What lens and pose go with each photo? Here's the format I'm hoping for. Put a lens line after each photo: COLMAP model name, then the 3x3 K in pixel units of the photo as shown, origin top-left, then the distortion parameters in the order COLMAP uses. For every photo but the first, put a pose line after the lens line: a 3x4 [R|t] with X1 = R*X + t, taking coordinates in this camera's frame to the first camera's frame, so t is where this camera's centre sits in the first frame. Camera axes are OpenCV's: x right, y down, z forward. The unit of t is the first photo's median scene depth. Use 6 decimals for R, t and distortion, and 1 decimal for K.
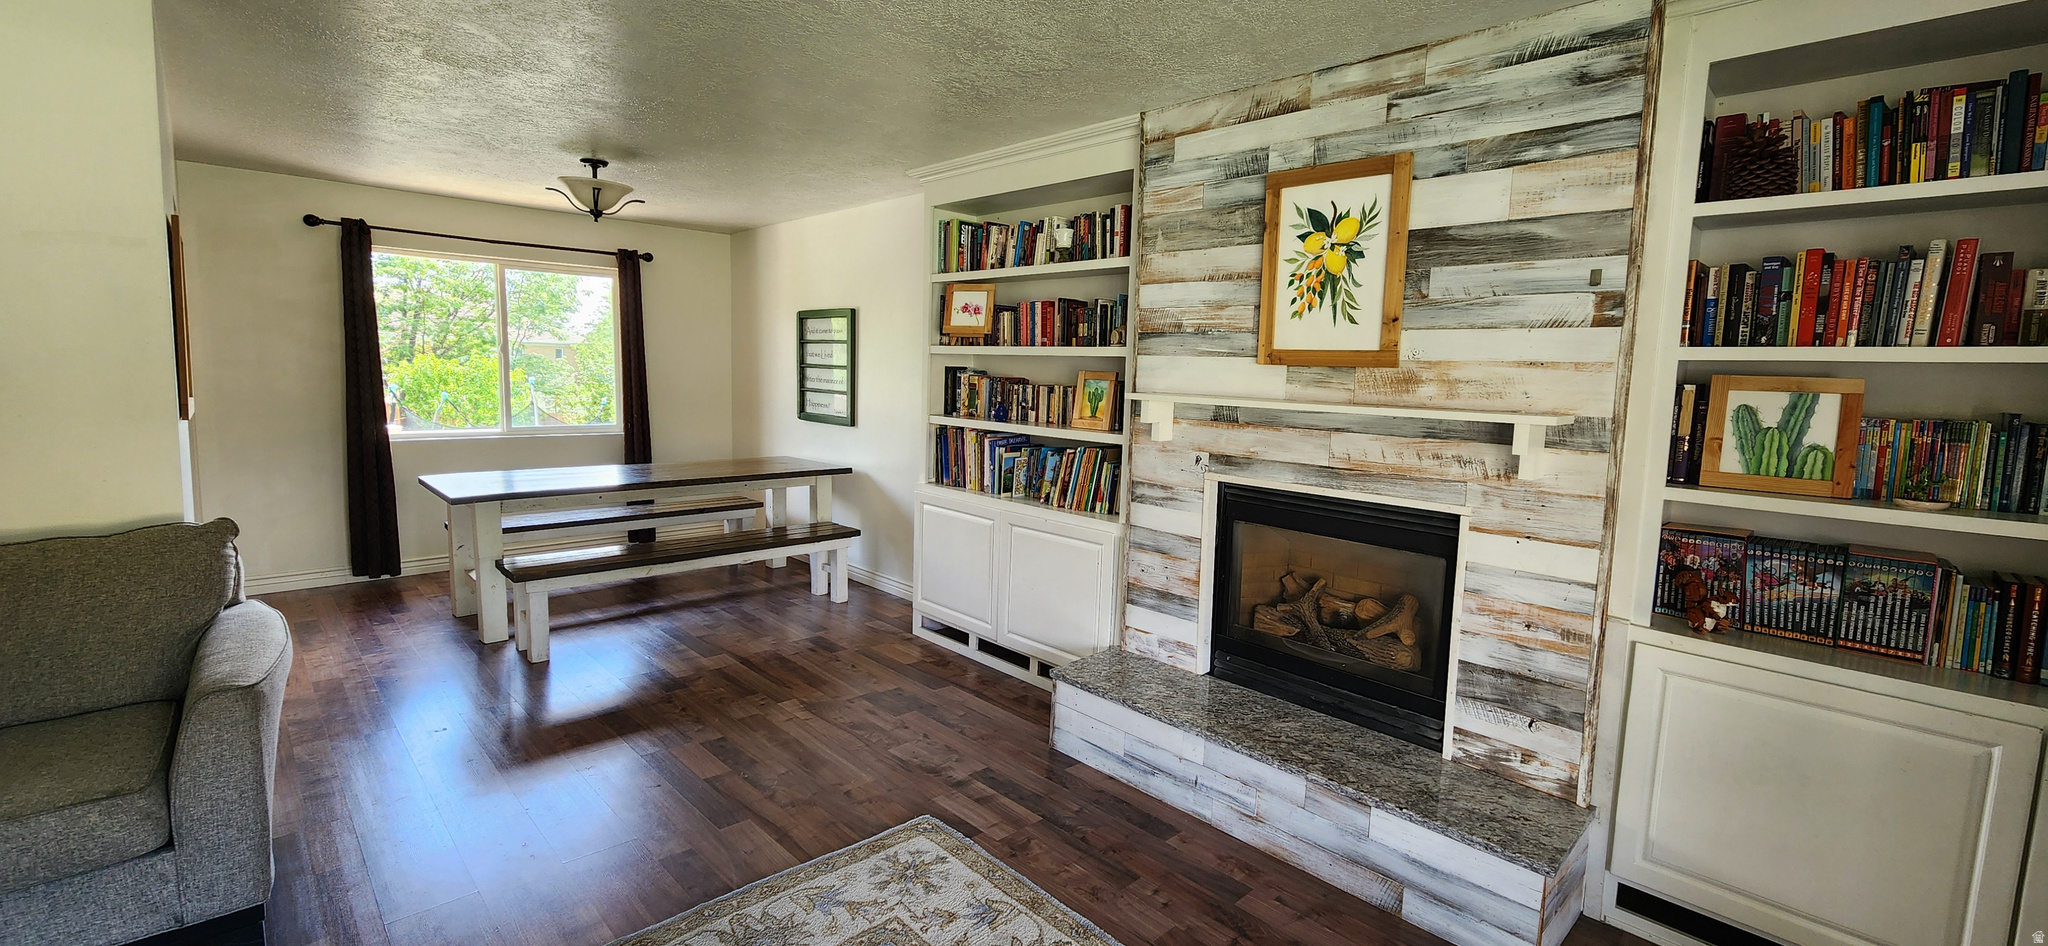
lens RADIAL K [[837.0, 0, 1057.3], [0, 837.0, 461.1], [0, 0, 1]] dist [0.002168, -0.002186]
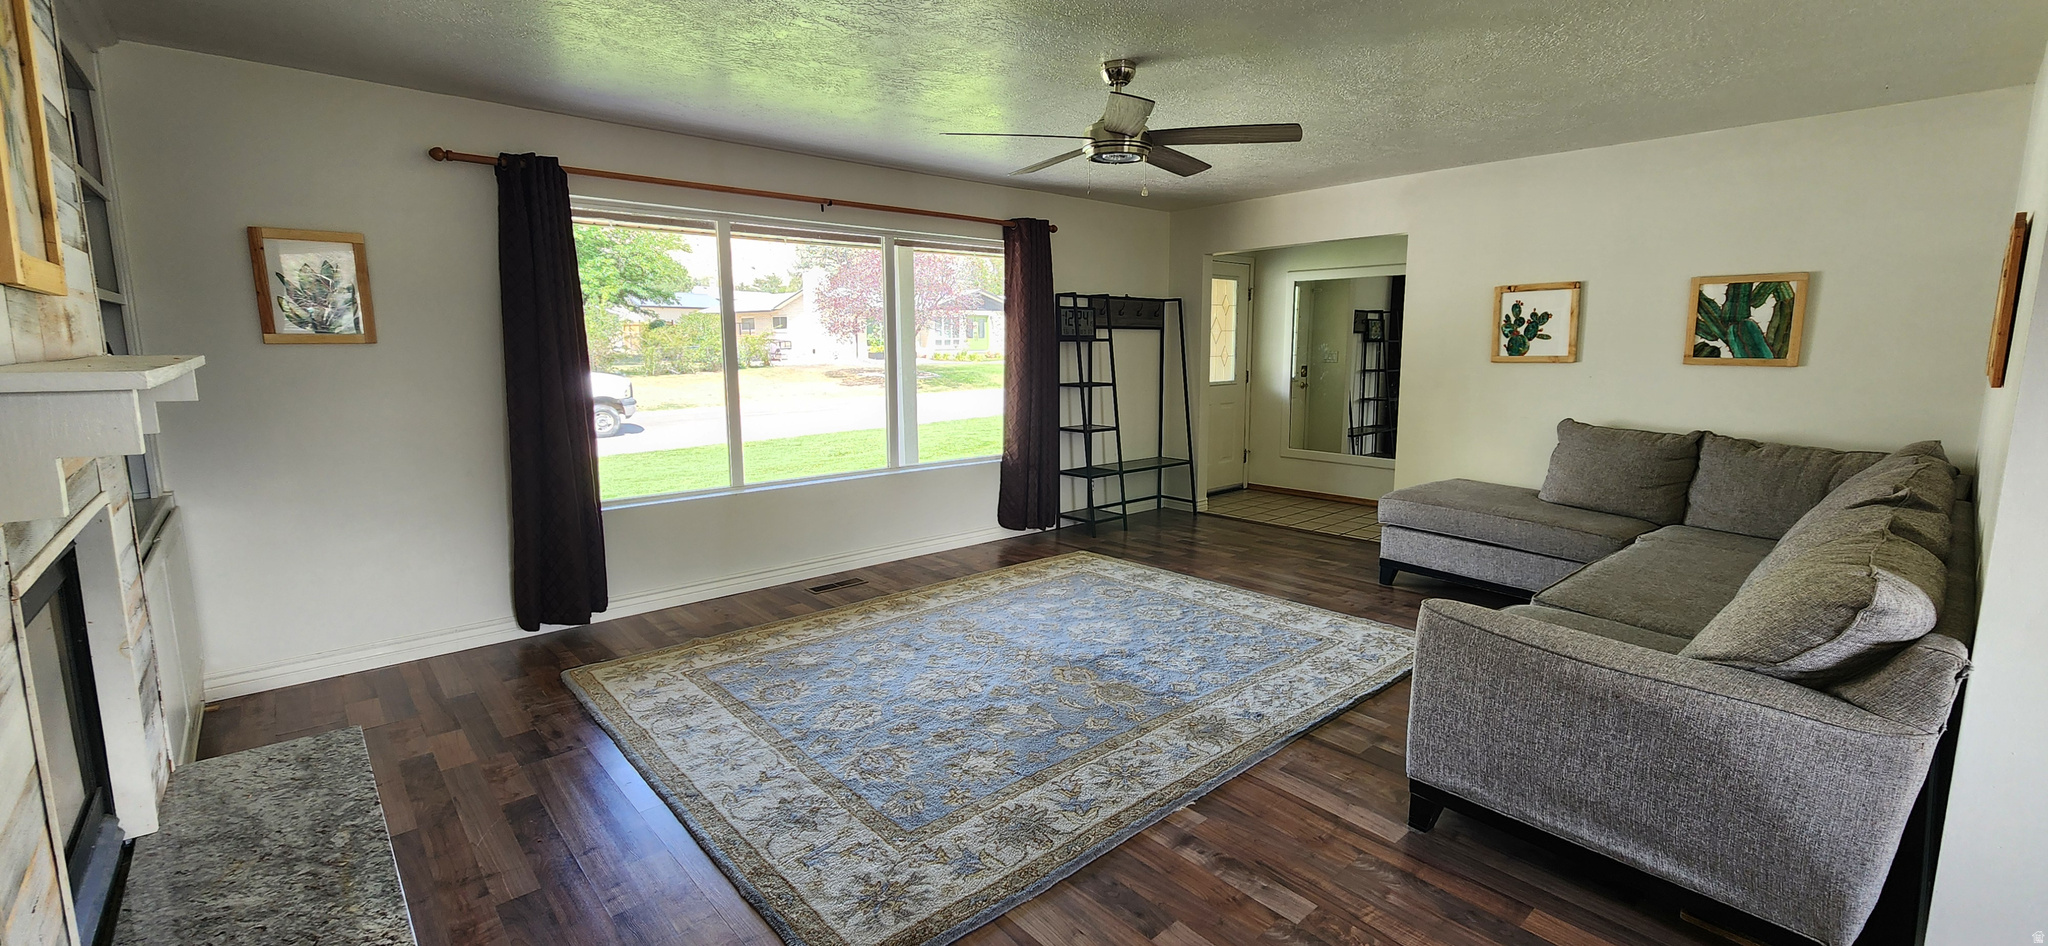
lens RADIAL K [[837.0, 0, 1057.3], [0, 837.0, 461.1], [0, 0, 1]] dist [0.002168, -0.002186]
pose [[-0.998845, -0.036349, 0.031415, -0.296267], [-0.027268, 0.967286, 0.252218, -0.145559], [-0.039555, 0.251071, -0.967160, 1.379610]]
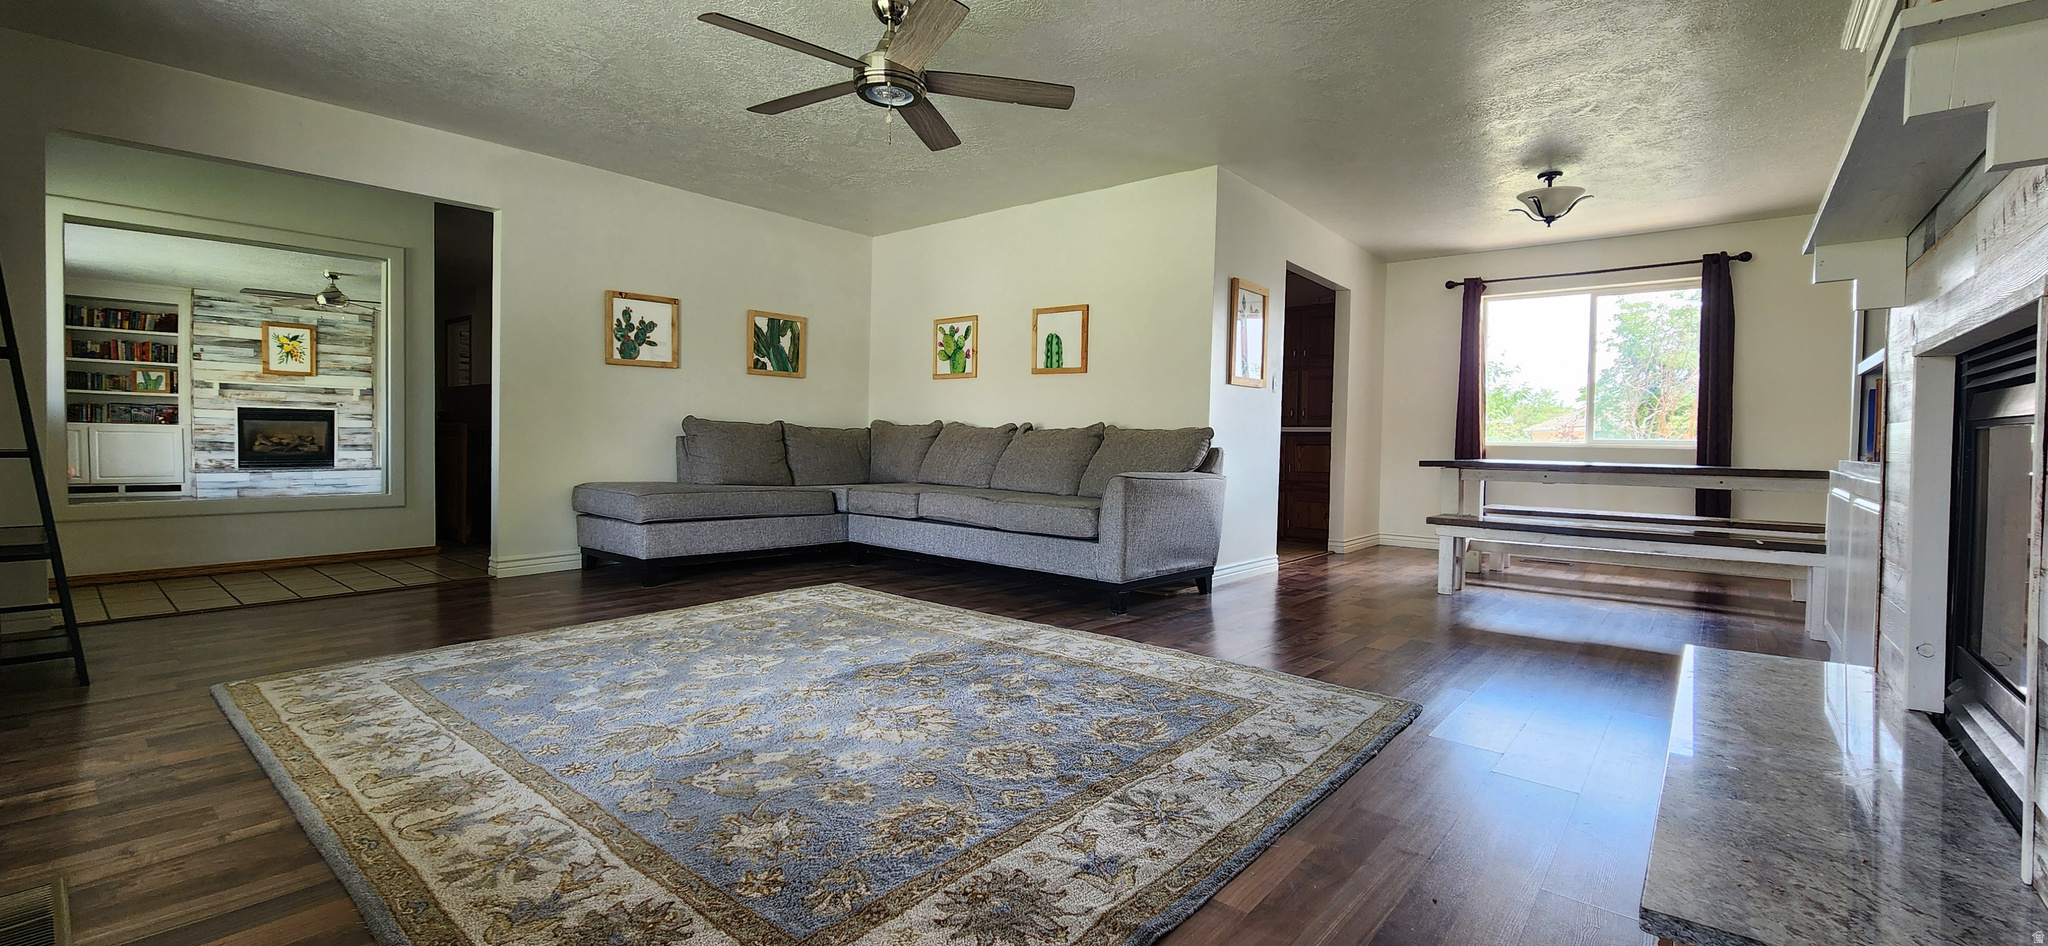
lens RADIAL K [[837.0, 0, 1057.3], [0, 837.0, 461.1], [0, 0, 1]] dist [0.002168, -0.002186]
pose [[0.112420, -0.002790, -0.993657, 0.715980], [-0.122613, 0.992315, -0.016658, 0.184444], [0.986067, 0.123708, 0.111214, 0.378732]]
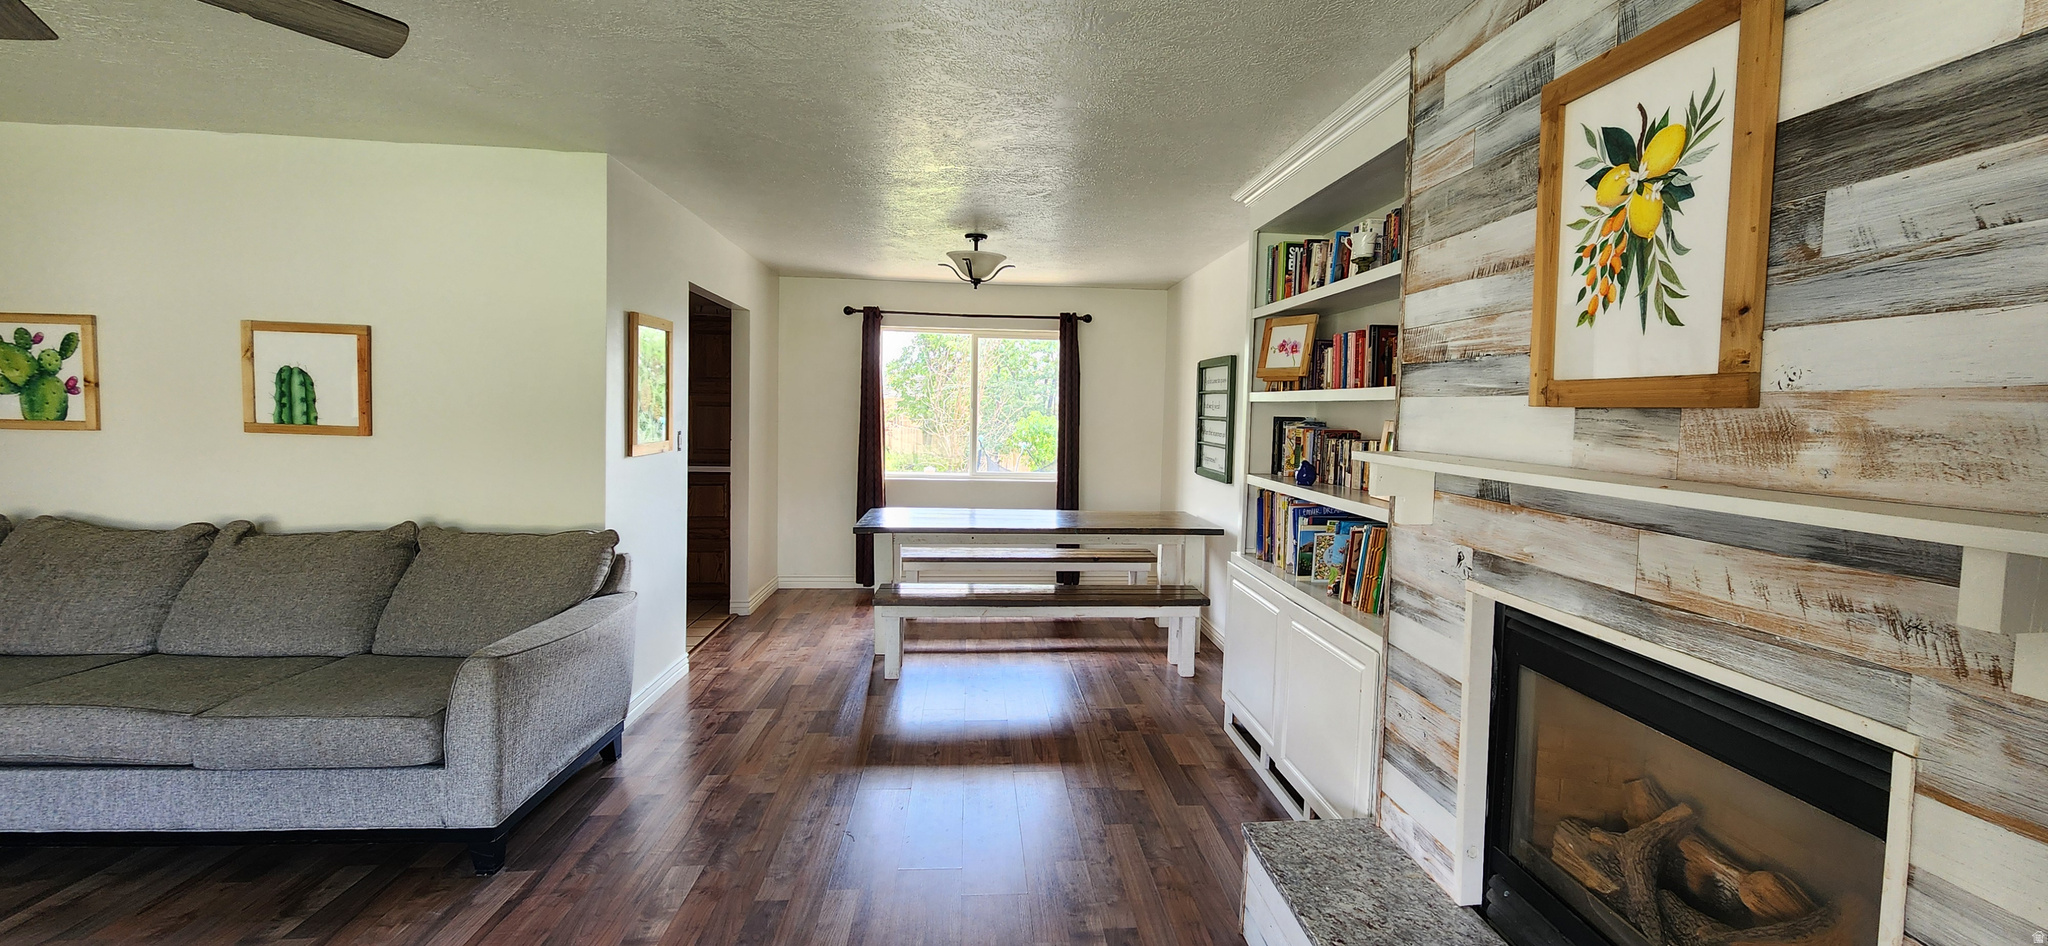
lens RADIAL K [[837.0, 0, 1057.3], [0, 837.0, 461.1], [0, 0, 1]] dist [0.002168, -0.002186]
pose [[0.775725, 0.027608, -0.630467, 0.346252], [-0.069163, 0.996744, -0.041450, -0.028820], [0.627270, 0.075759, 0.775108, 0.326562]]
